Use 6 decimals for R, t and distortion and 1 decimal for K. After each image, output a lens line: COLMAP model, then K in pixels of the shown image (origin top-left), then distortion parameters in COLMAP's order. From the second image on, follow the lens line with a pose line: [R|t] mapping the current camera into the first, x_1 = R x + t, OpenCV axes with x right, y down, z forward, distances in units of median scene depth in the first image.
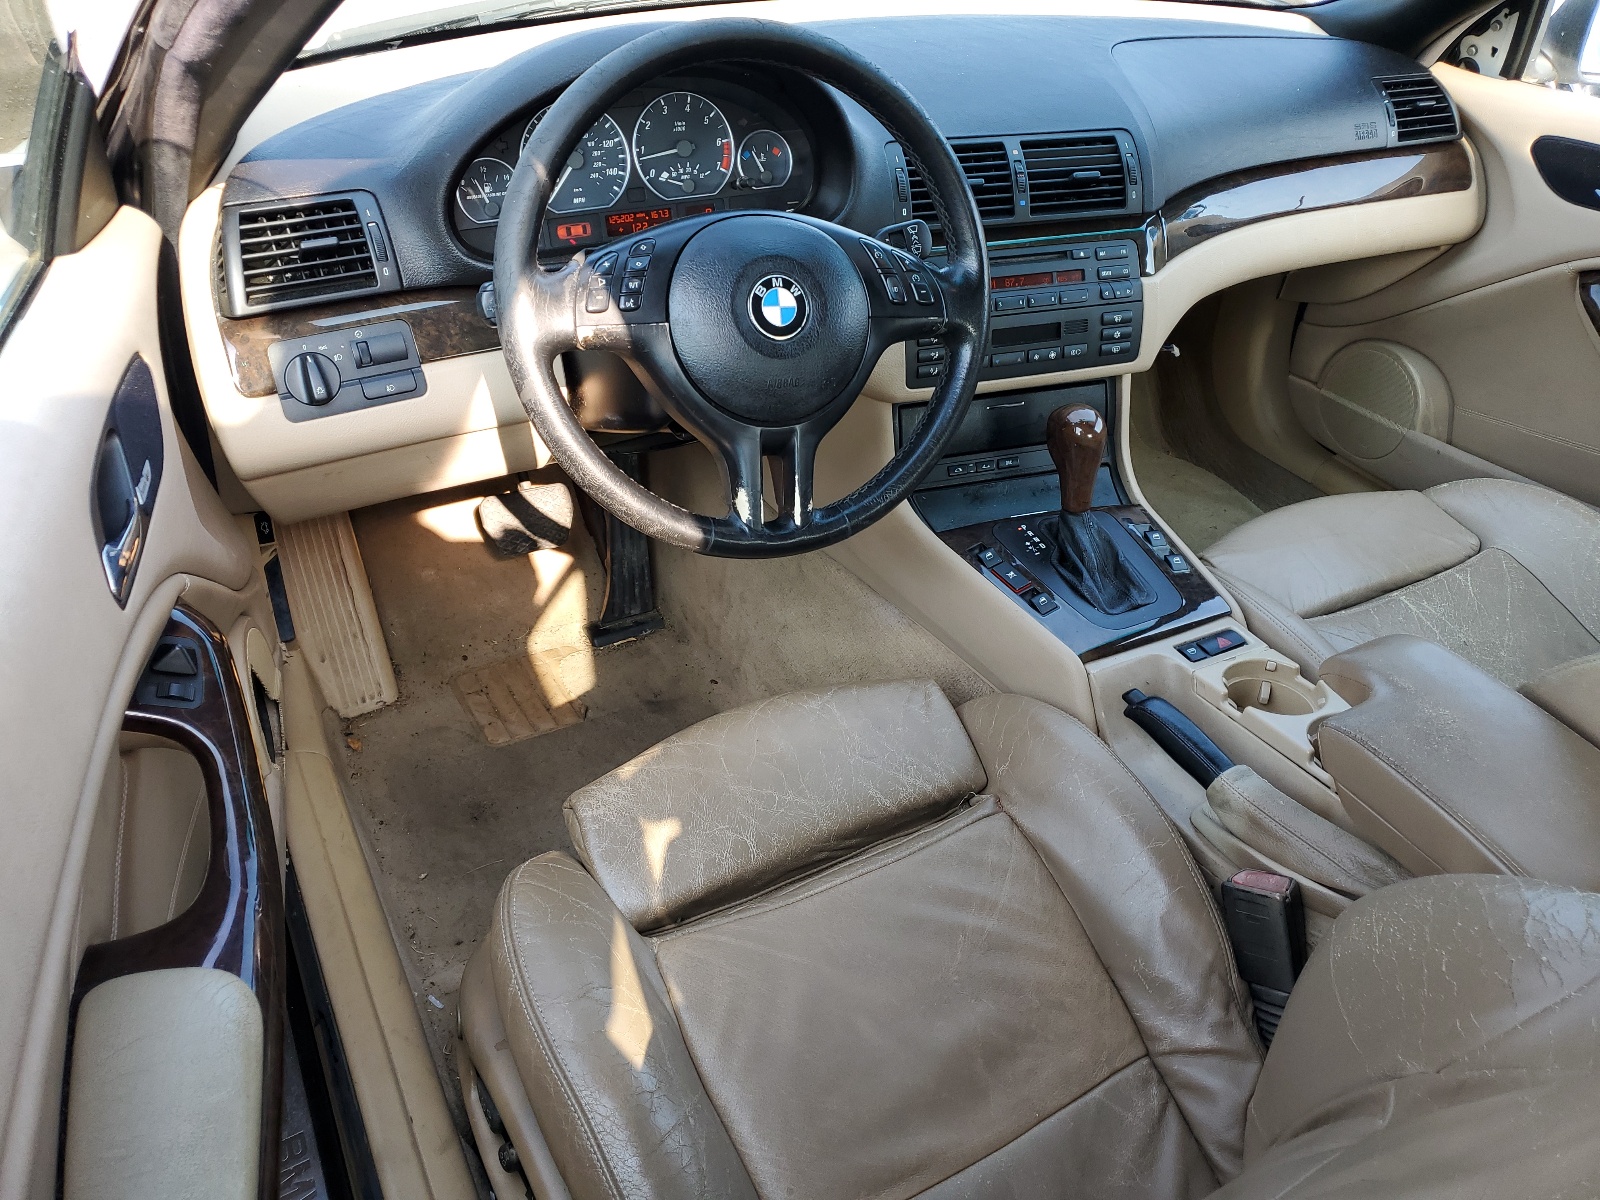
lens RADIAL K [[1225.9, 0, 801.2], [0, 1225.9, 597.5], [0, 0, 1]] dist [-0.002538, -0.000766]
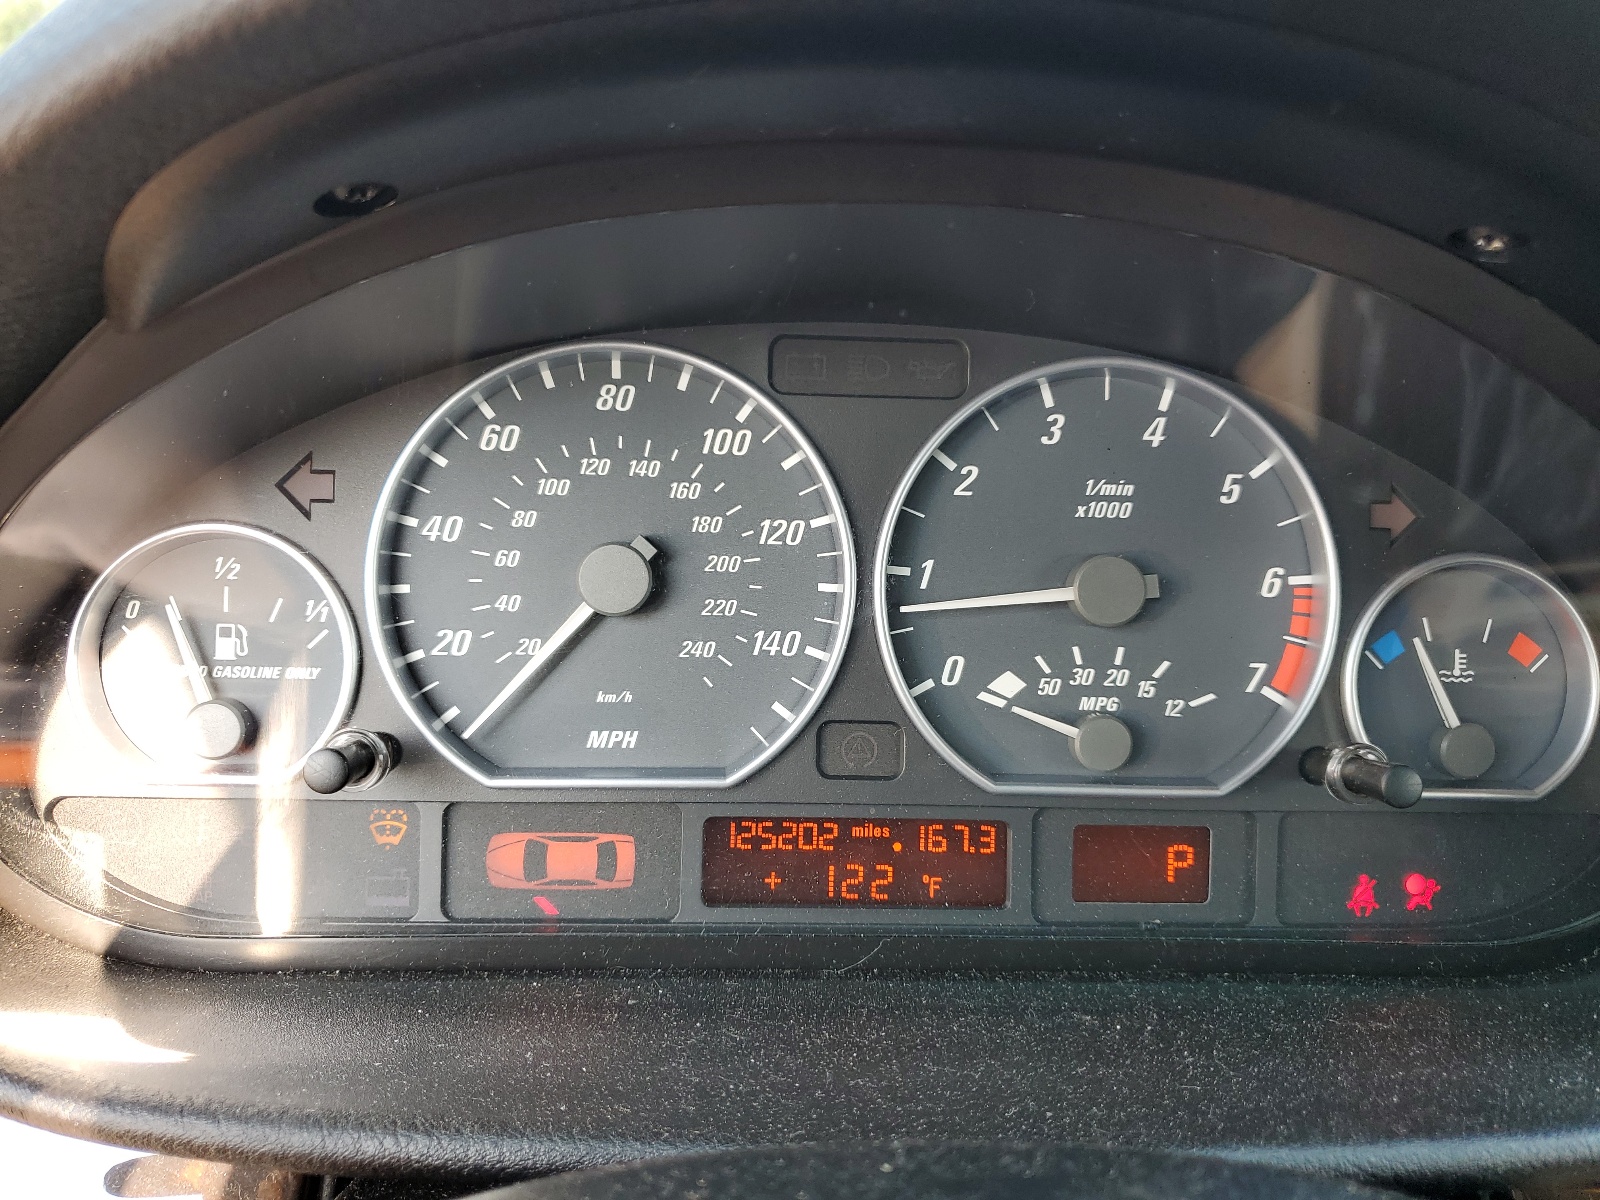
lens RADIAL K [[1225.9, 0, 801.2], [0, 1225.9, 601.0], [0, 0, 1]] dist [-0.002538, -0.000766]
pose [[0.907602, 0.123028, -0.401400, -0.055195], [-0.247954, 0.928616, -0.276029, -0.285567], [0.338787, 0.350053, 0.873319, 0.777579]]
